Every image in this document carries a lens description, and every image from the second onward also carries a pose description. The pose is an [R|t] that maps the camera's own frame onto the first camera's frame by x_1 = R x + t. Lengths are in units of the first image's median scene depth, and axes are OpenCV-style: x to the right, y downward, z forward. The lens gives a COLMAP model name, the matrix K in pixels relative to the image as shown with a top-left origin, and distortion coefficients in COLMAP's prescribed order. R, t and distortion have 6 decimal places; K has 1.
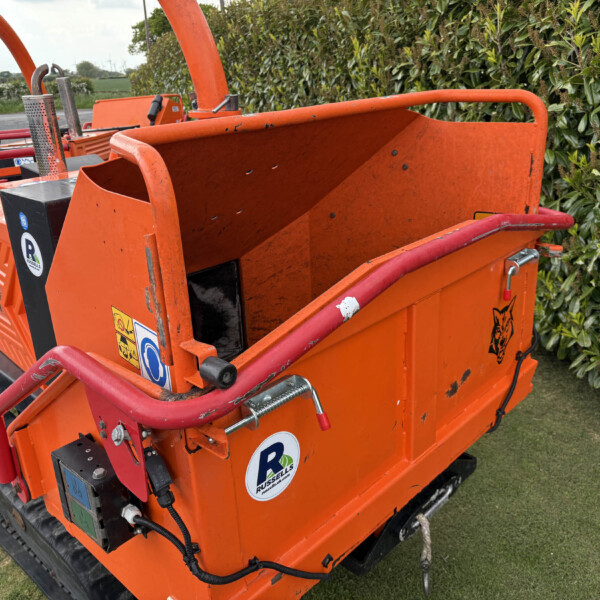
lens RADIAL K [[569.5, 0, 303.1], [0, 569.5, 278.9], [0, 0, 1]] dist [0.015672, 0.000000]
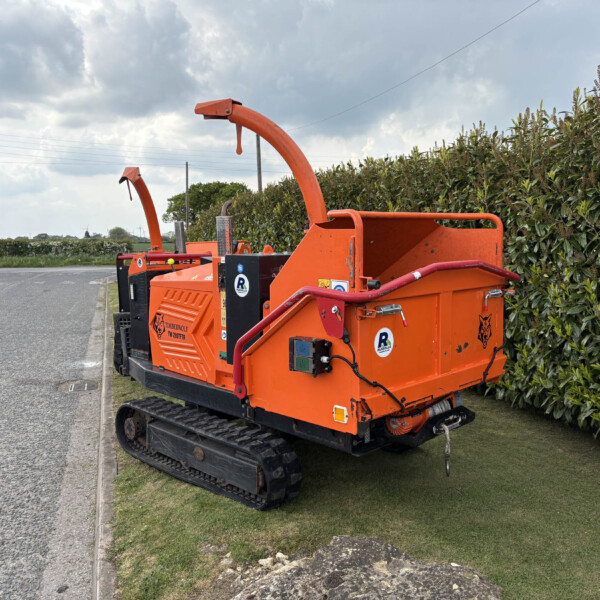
lens RADIAL K [[569.5, 0, 301.7], [0, 569.5, 299.8], [0, 0, 1]] dist [0.015672, 0.000000]
pose [[0.998802, 0.041309, -0.026220, -0.136398], [-0.046524, 0.967759, -0.247543, 0.302710], [0.015149, 0.248466, 0.968522, -0.552300]]
